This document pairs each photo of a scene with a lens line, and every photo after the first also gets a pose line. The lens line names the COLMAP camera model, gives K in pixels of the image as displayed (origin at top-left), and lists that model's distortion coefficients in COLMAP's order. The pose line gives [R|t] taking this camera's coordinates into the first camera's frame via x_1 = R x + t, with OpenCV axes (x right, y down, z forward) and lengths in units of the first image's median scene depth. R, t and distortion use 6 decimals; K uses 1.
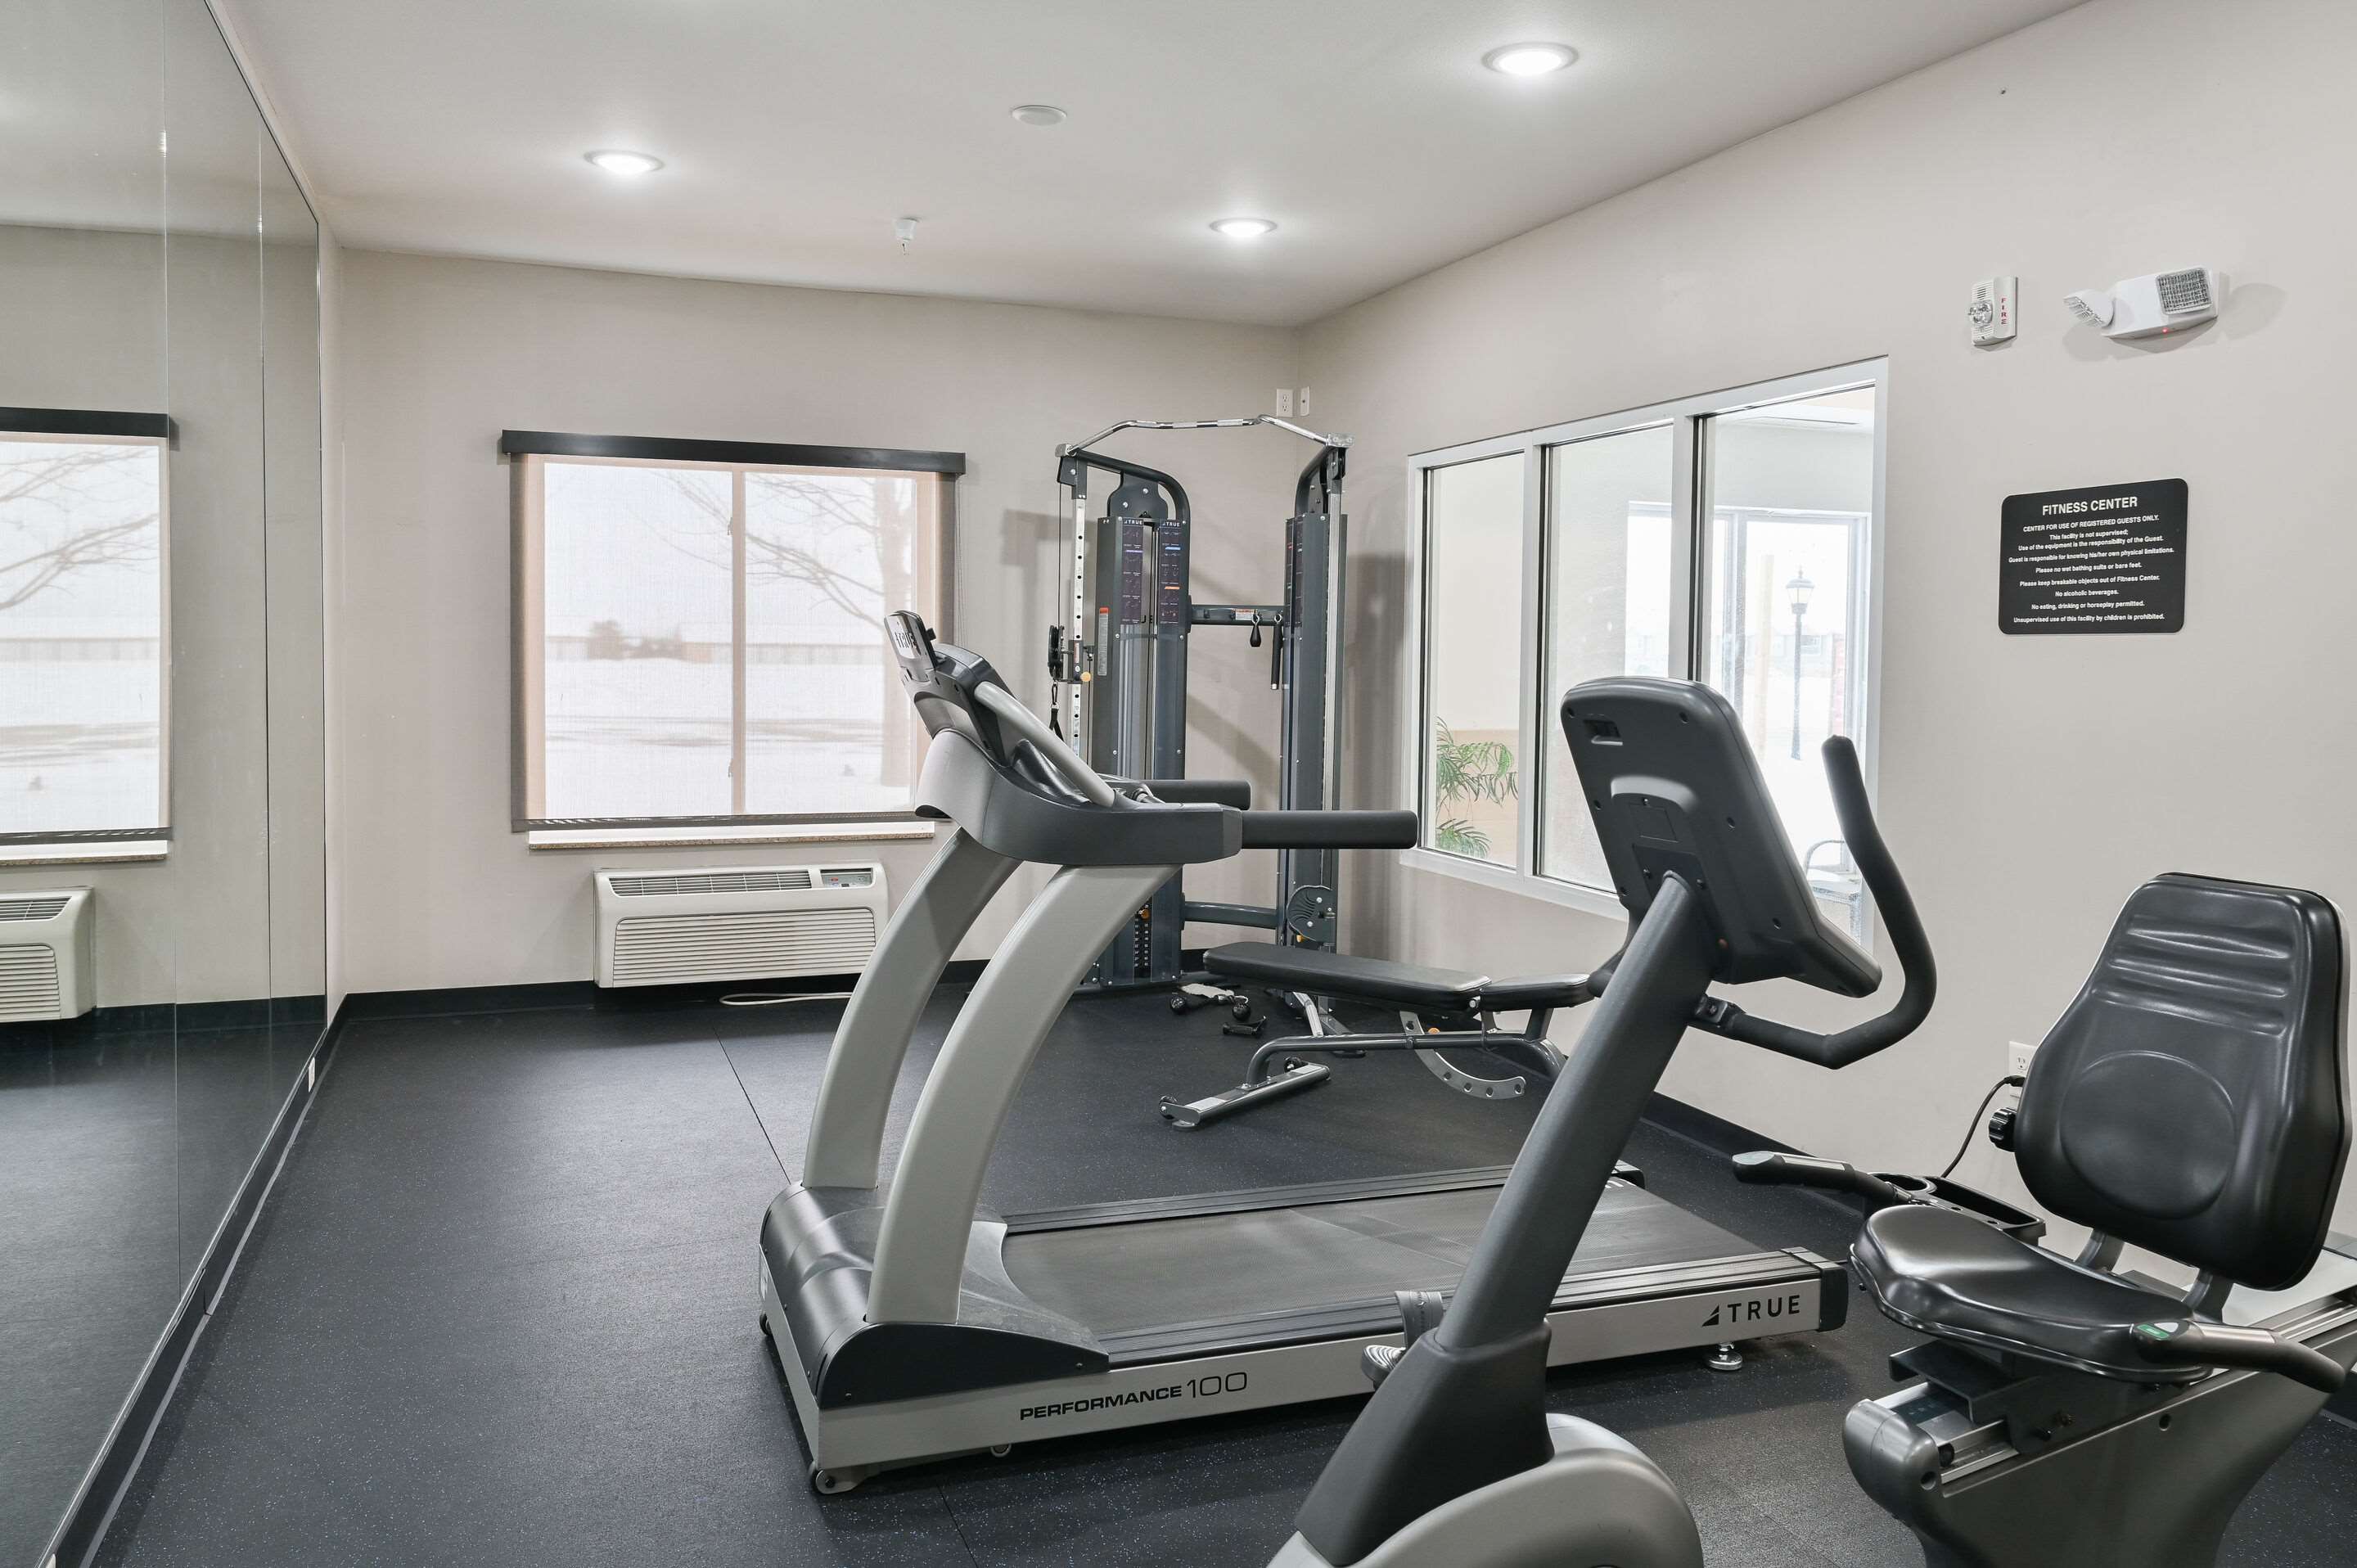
lens RADIAL K [[1715.3, 0, 1175.5], [0, 1715.3, 674.4], [0, 0, 1]] dist [0.044983, 0.002630]
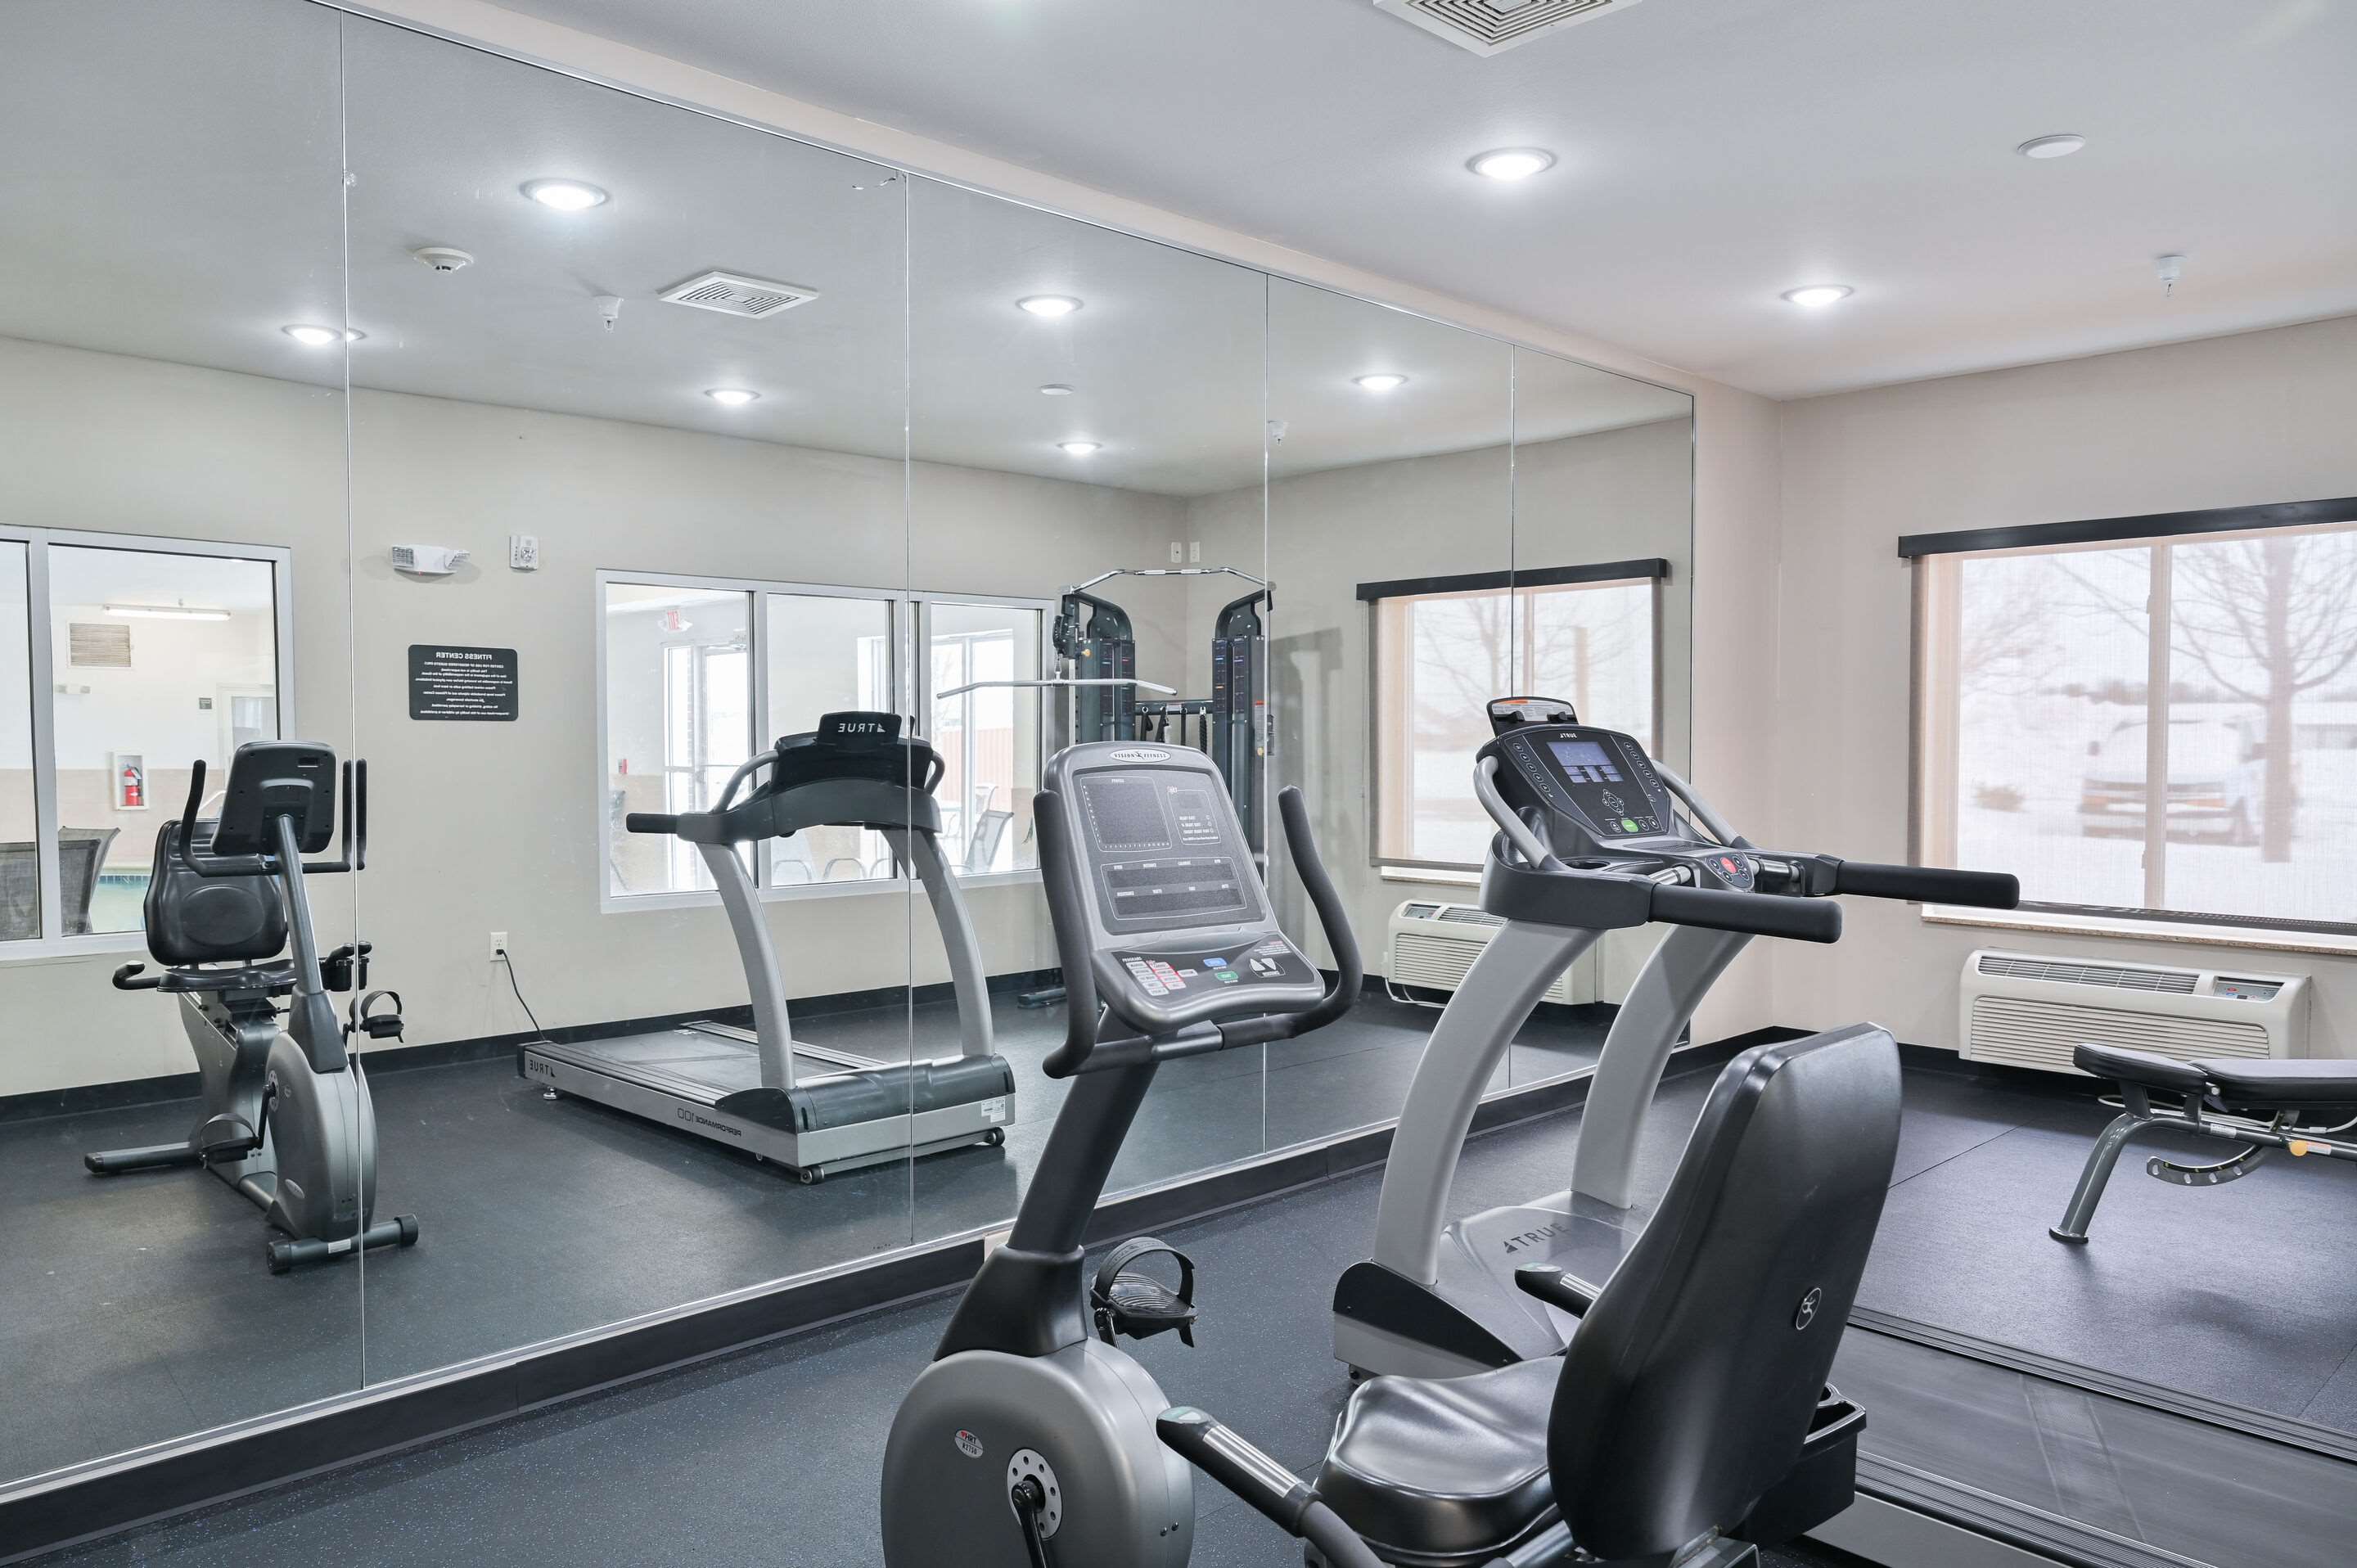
lens RADIAL K [[1665.9, 0, 1143.4], [0, 1665.9, 792.4], [0, 0, 1]] dist [-0.003339, 0.001240]
pose [[0.396667, 0.022149, -0.917695, 0.369514], [-0.005951, 0.999750, 0.021557, 0.001299], [0.917943, -0.003090, 0.396700, 0.134446]]
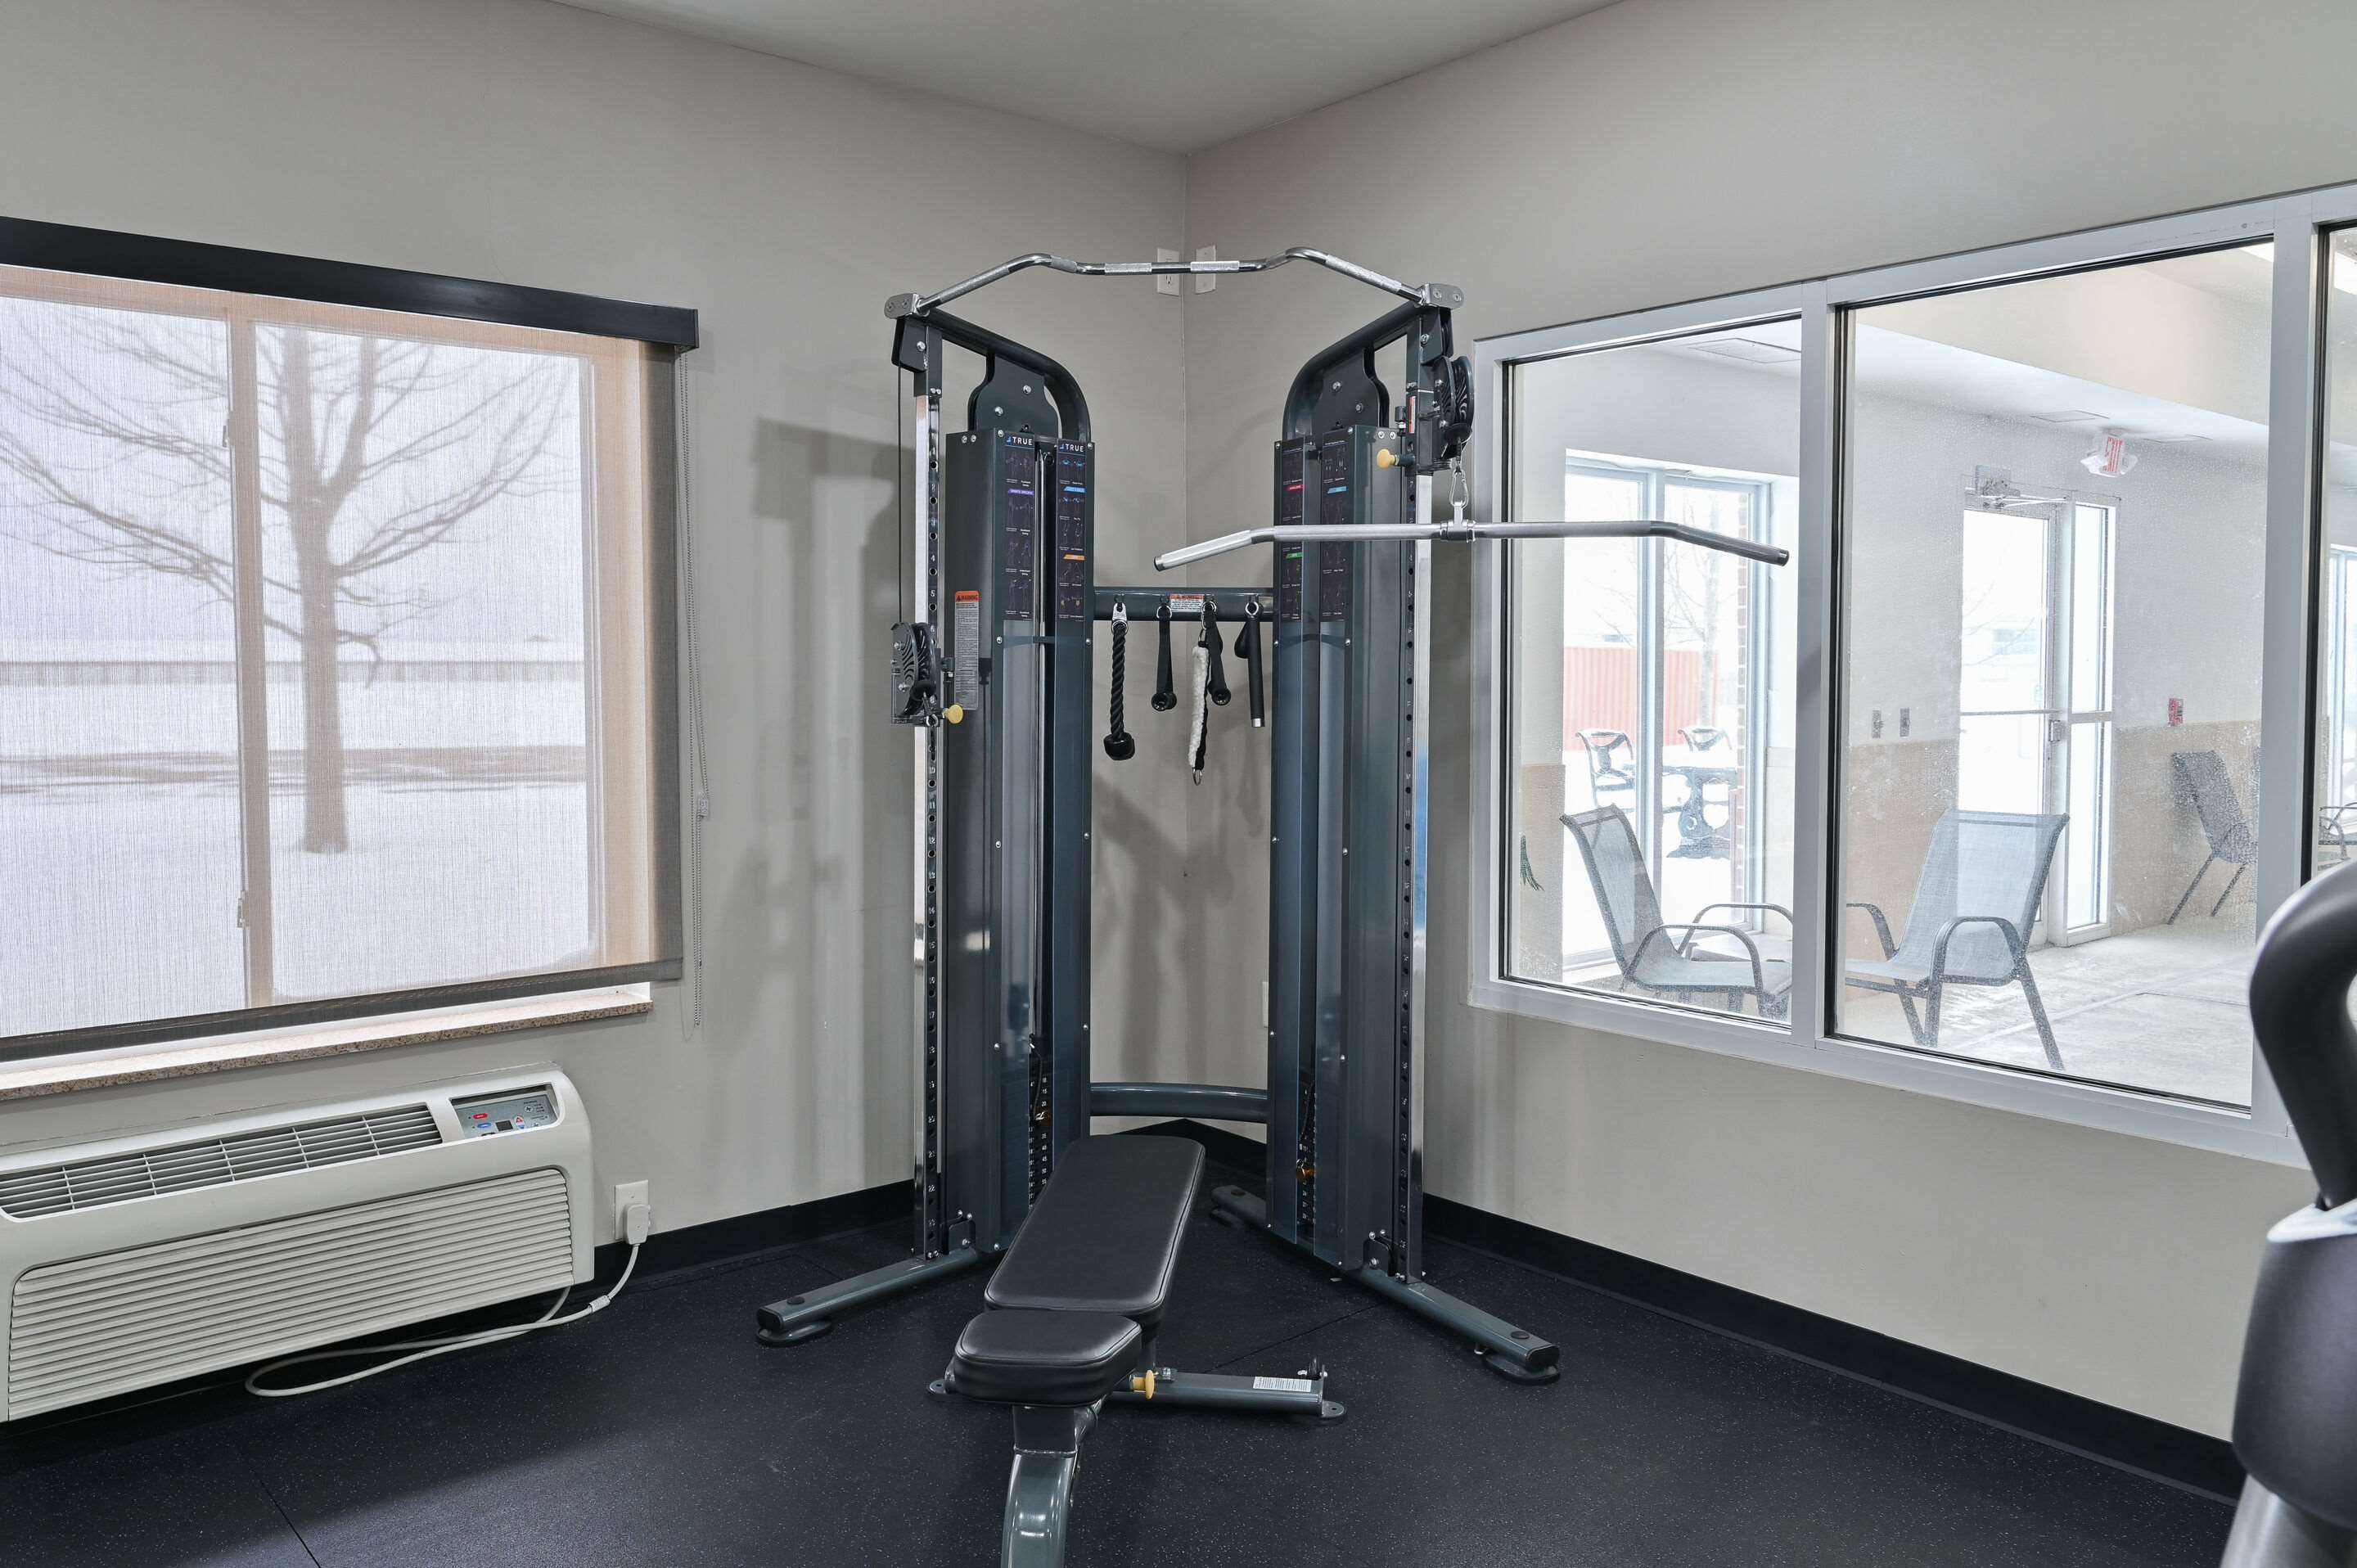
lens RADIAL K [[1746.7, 0, 1169.0], [0, 1746.7, 723.0], [0, 0, 1]] dist [0.009989, -0.005140]
pose [[0.944735, -0.025739, 0.326824, -0.171233], [0.018274, 0.999498, 0.025892, -0.009038], [-0.327326, -0.018489, 0.944730, 0.434510]]
